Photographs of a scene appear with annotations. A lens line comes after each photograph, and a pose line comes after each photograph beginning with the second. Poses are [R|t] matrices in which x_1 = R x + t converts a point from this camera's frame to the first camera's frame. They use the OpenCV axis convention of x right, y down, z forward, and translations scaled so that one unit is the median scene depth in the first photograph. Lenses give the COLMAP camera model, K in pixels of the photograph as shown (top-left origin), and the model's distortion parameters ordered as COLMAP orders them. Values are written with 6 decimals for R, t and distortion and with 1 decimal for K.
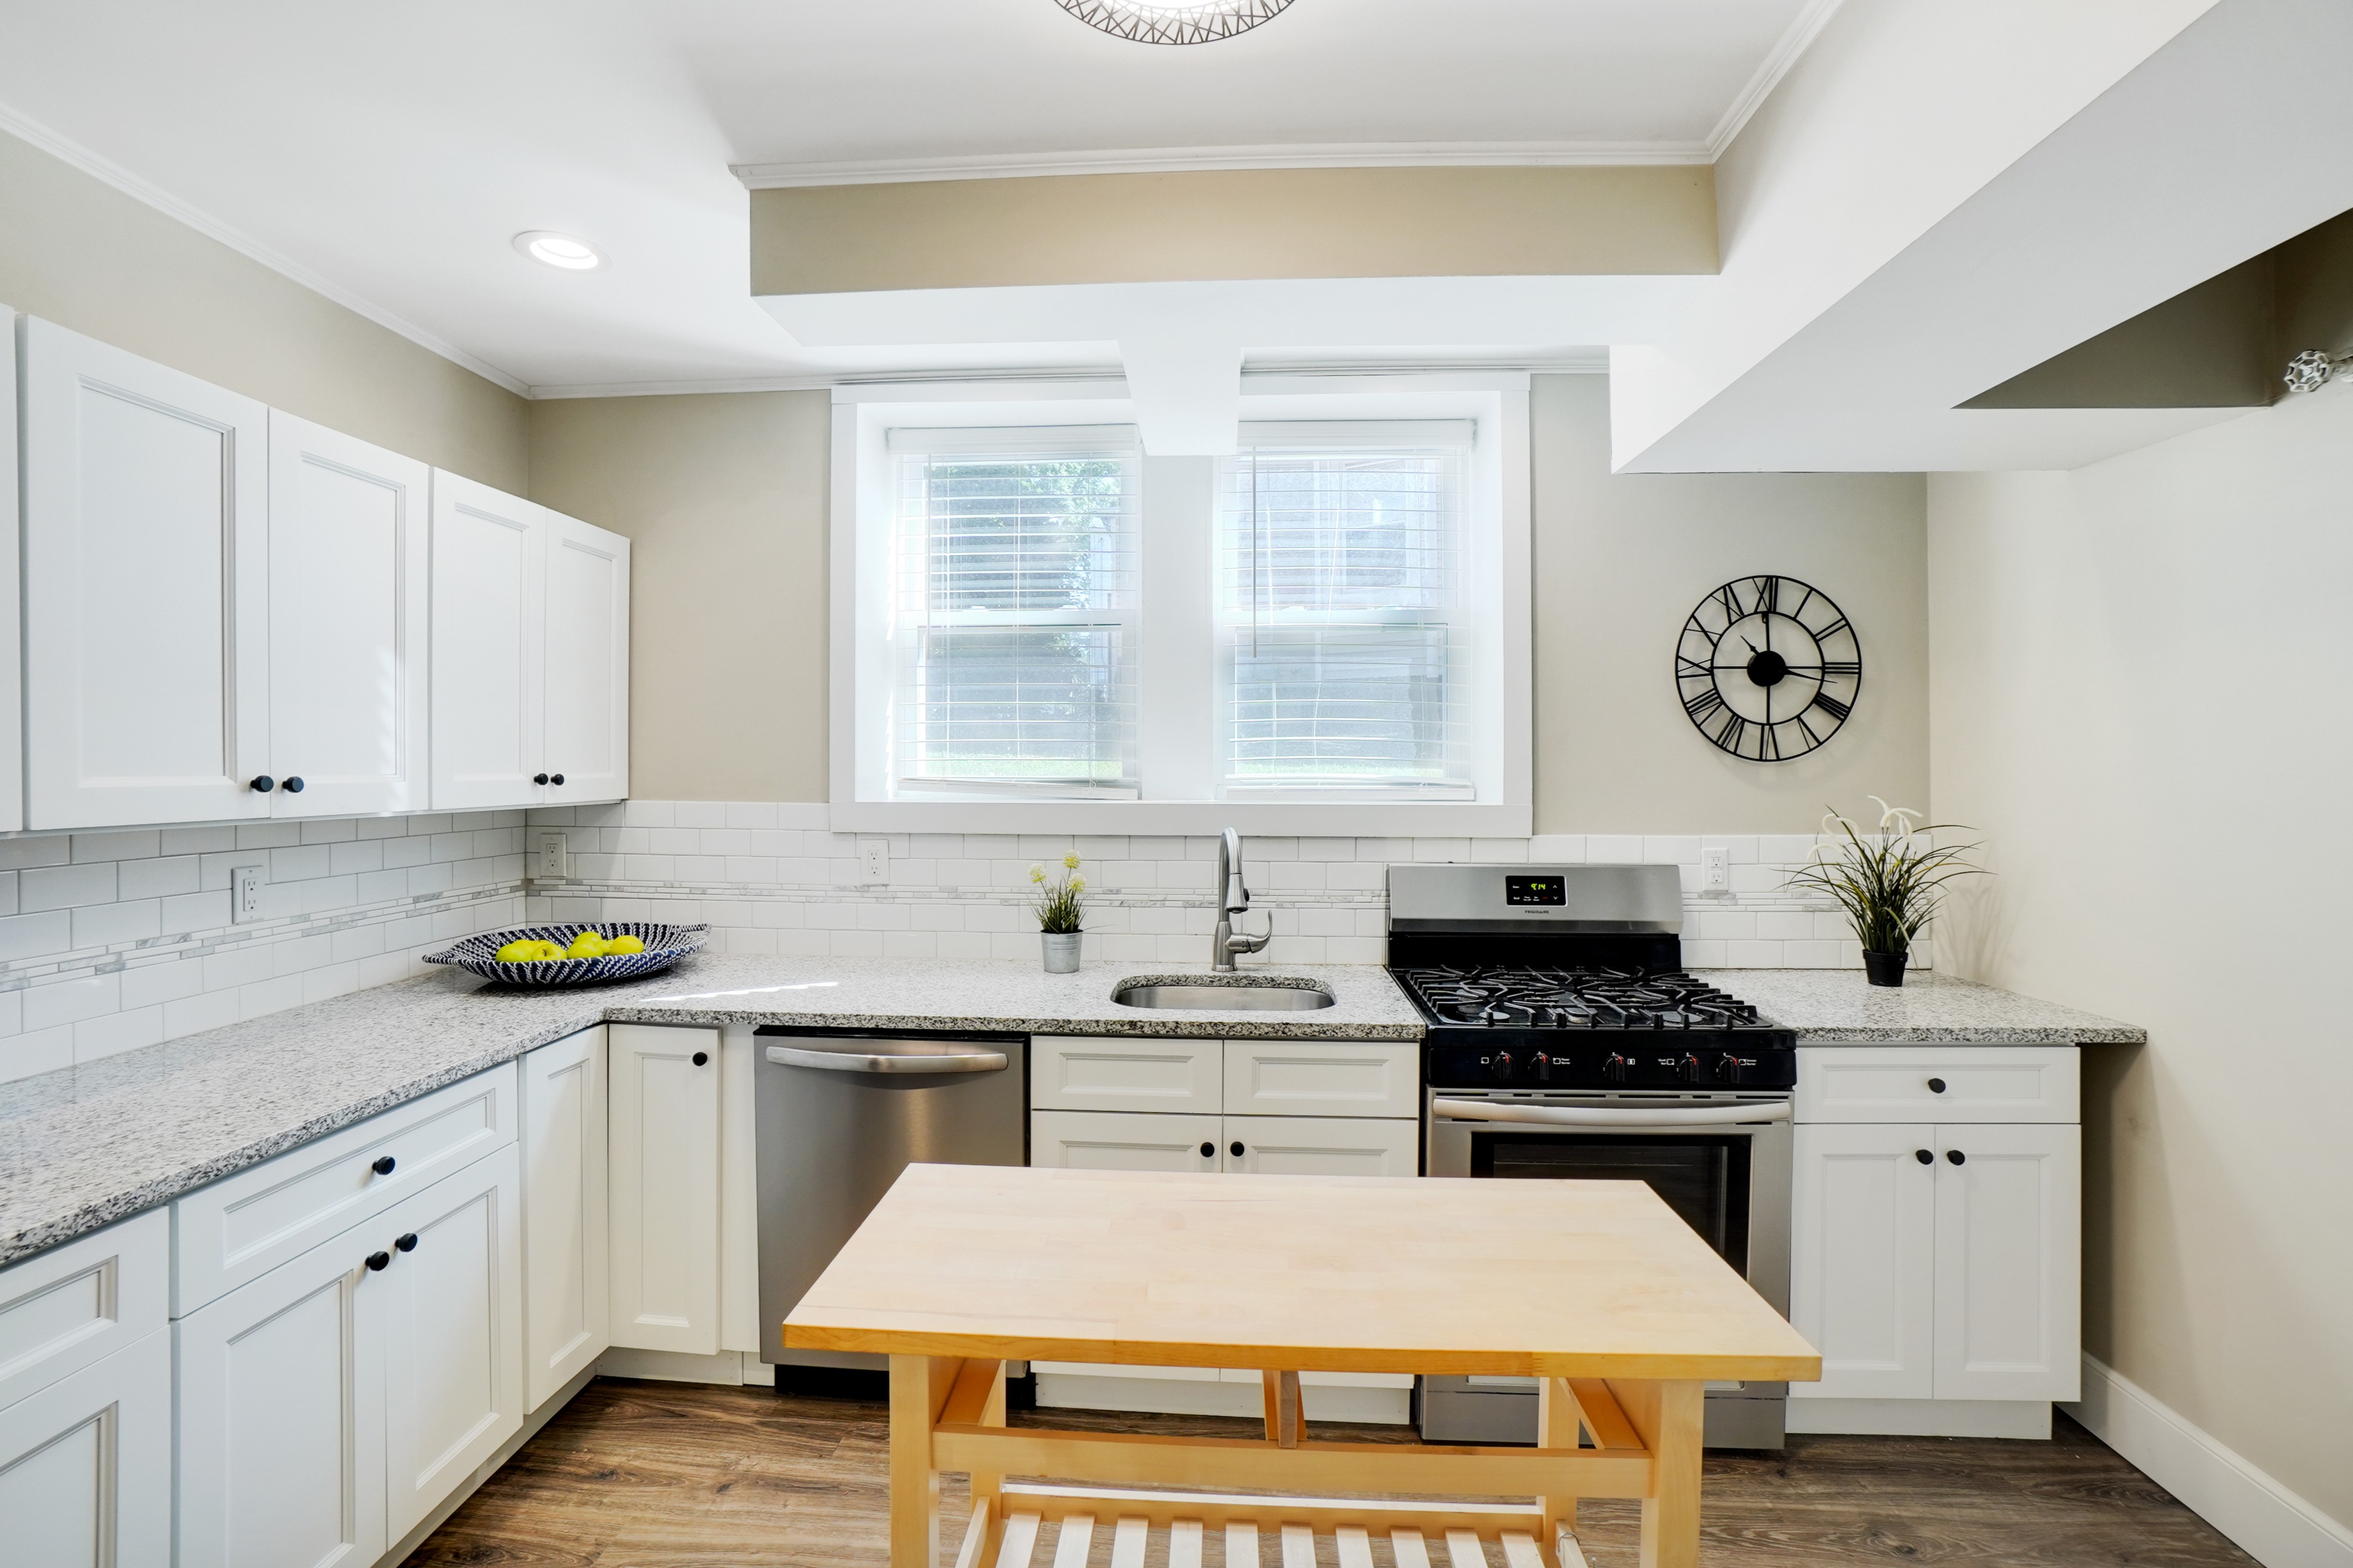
lens RADIAL K [[1045.3, 0, 1166.2], [0, 1045.3, 794.9], [0, 0, 1]] dist [-0.067861, 0.024844]
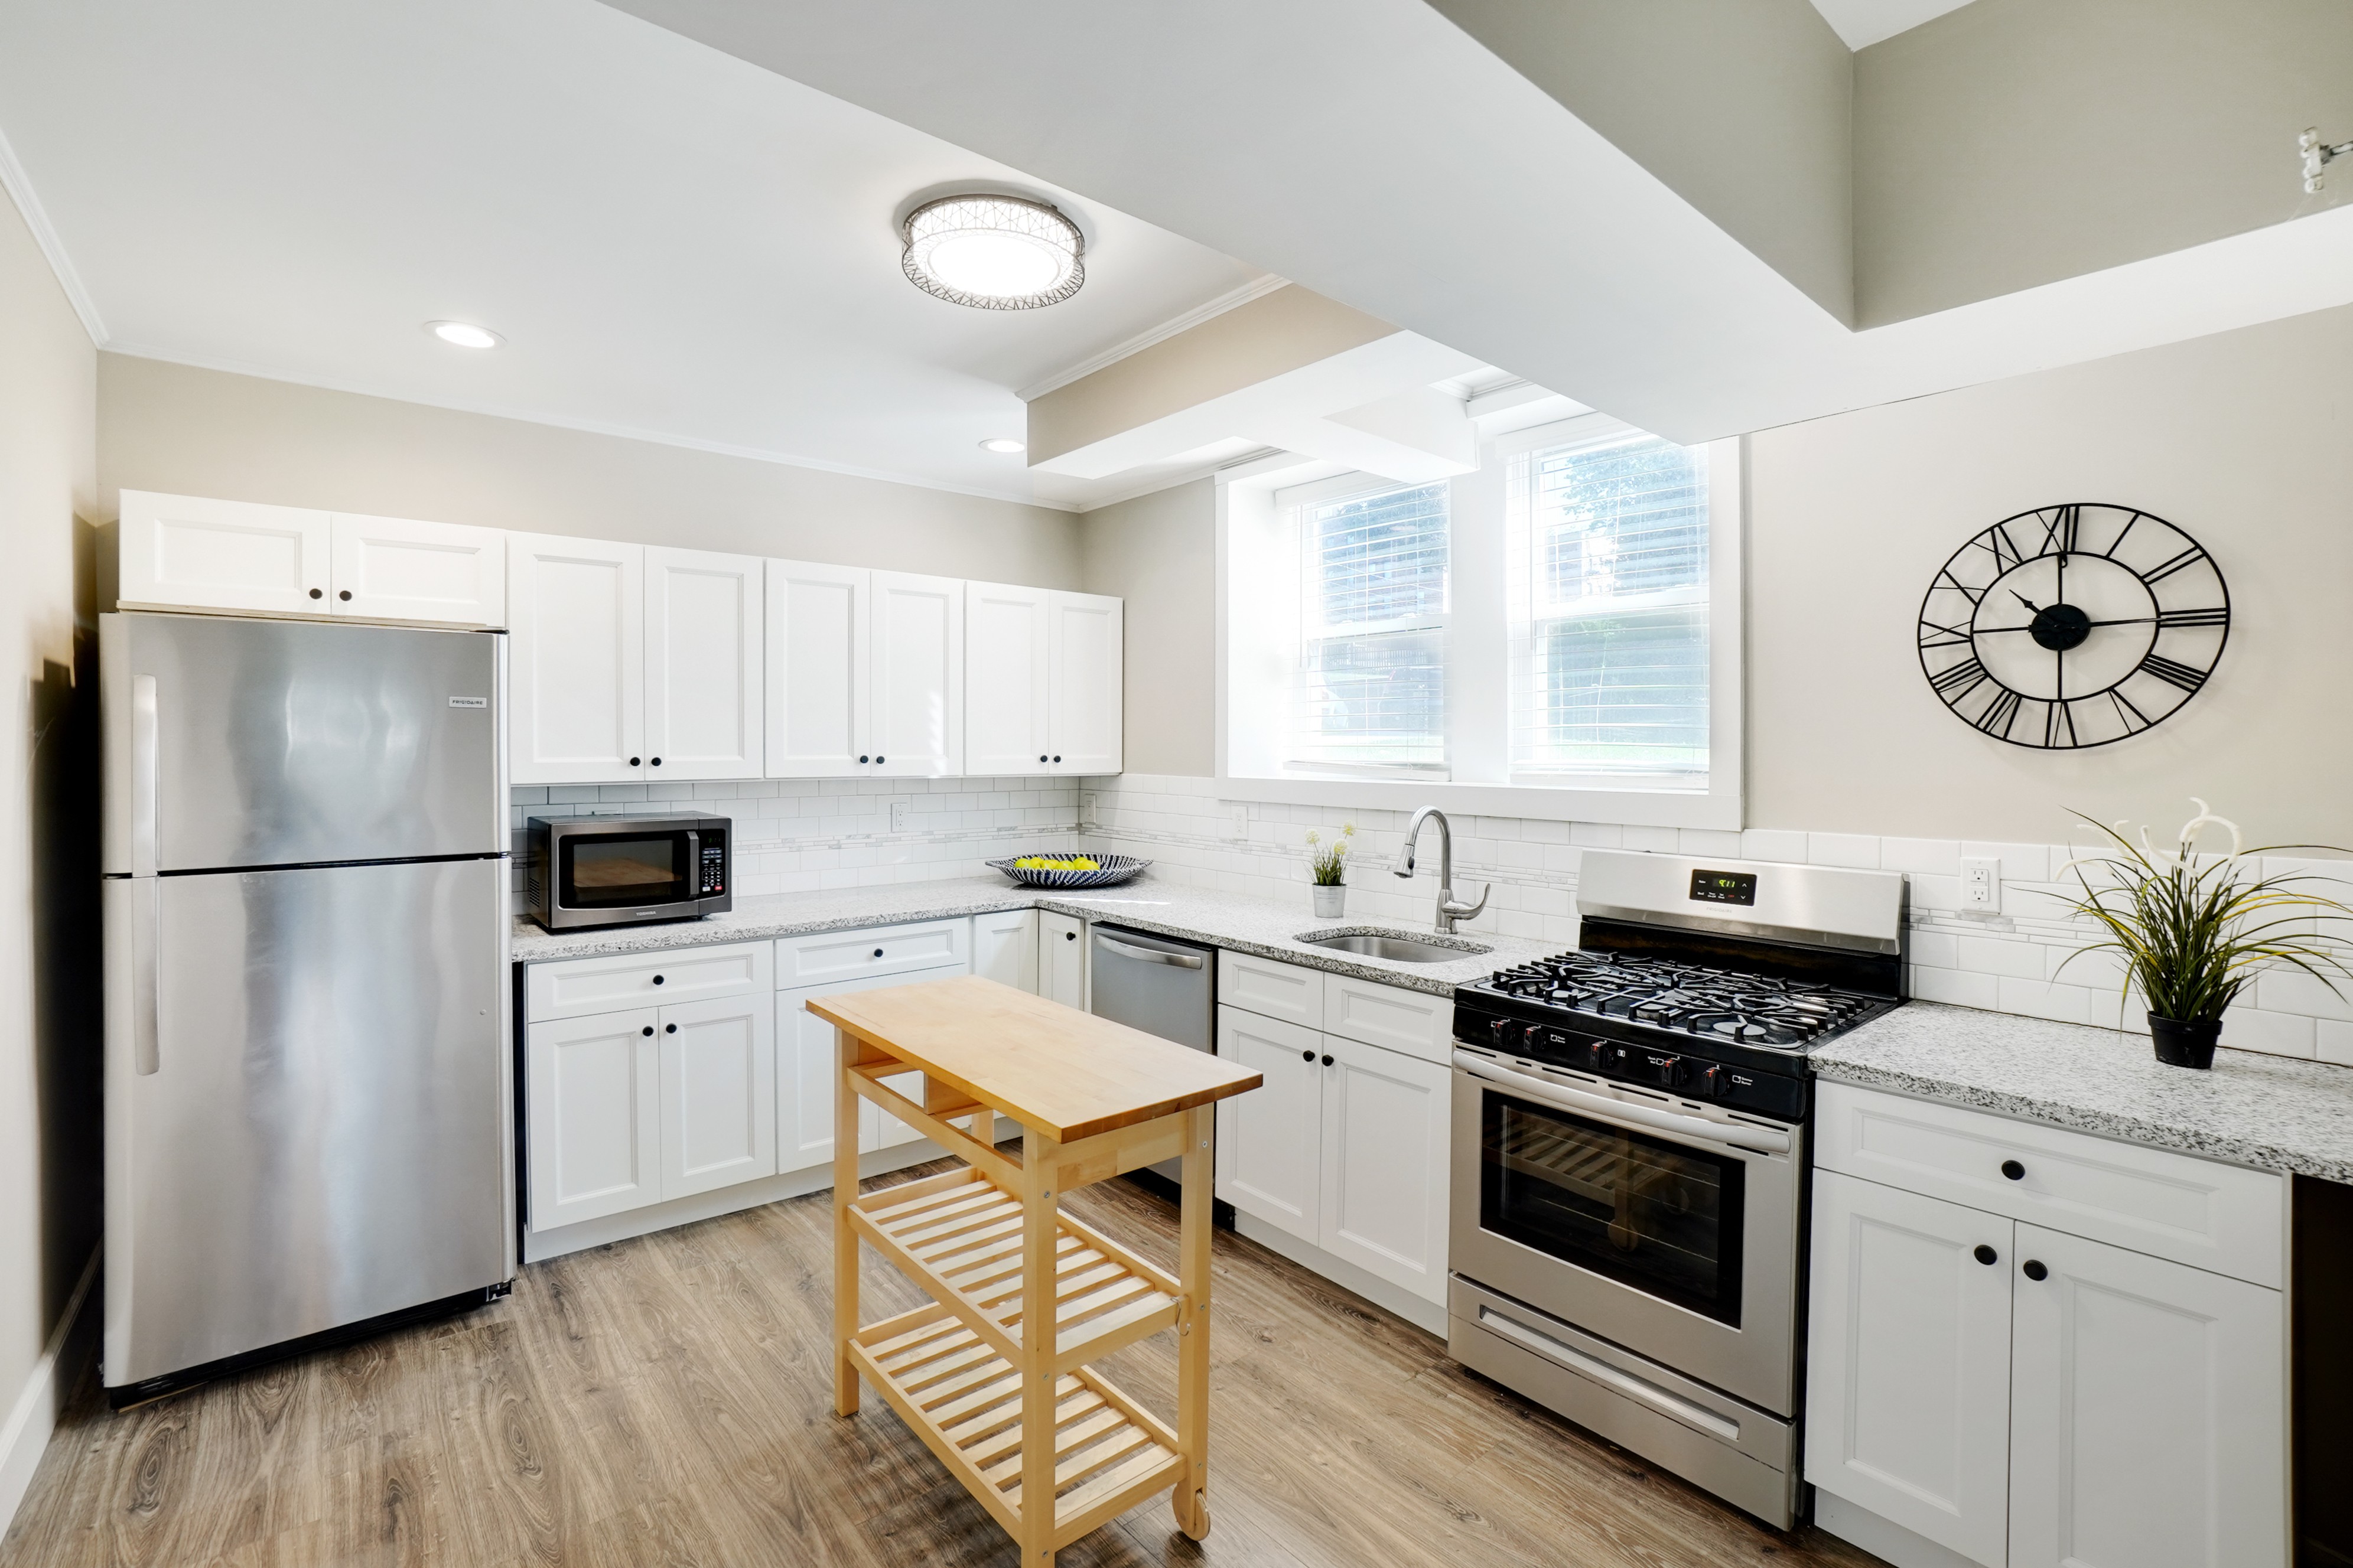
lens RADIAL K [[1045.3, 0, 1166.2], [0, 1045.3, 794.9], [0, 0, 1]] dist [-0.067861, 0.024844]
pose [[0.689614, 0.033018, -0.723424, 0.675058], [-0.021335, 0.999453, 0.025278, -0.003383], [0.723862, -0.001998, 0.689941, 0.001716]]
